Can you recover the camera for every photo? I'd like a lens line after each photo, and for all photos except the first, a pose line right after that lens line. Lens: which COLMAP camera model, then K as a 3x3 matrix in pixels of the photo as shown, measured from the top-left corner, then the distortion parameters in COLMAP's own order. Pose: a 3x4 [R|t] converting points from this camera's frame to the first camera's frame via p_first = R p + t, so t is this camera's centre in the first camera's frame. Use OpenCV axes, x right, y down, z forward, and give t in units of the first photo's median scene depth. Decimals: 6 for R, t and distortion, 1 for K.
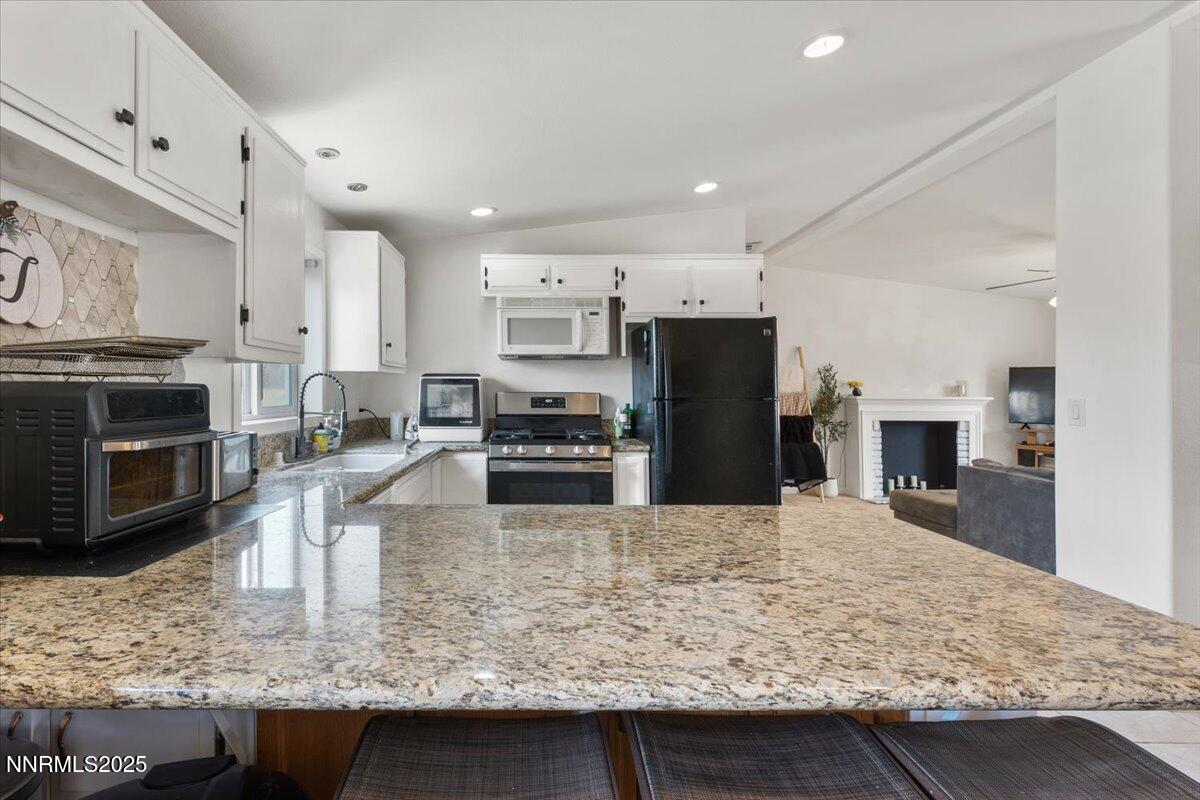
lens RADIAL K [[565.6, 0, 545.1], [0, 565.6, 386.1], [0, 0, 1]] dist [-0.001620, -0.001011]
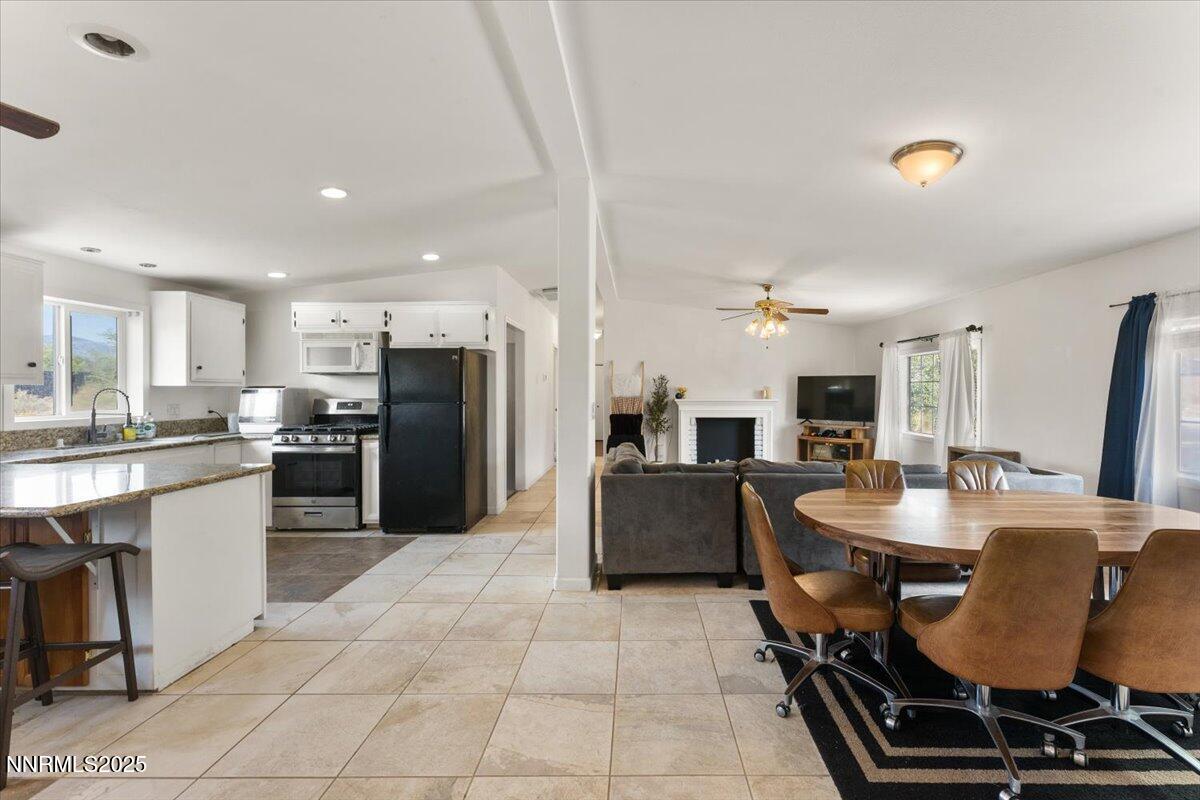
lens RADIAL K [[499.8, 0, 638.2], [0, 499.8, 395.3], [0, 0, 1]] dist [0.003241, -0.000638]
pose [[0.999972, -0.005605, -0.004960, 0.770573], [0.005665, 0.999910, 0.012144, -0.008635], [0.004892, -0.012172, 0.999914, -0.266032]]
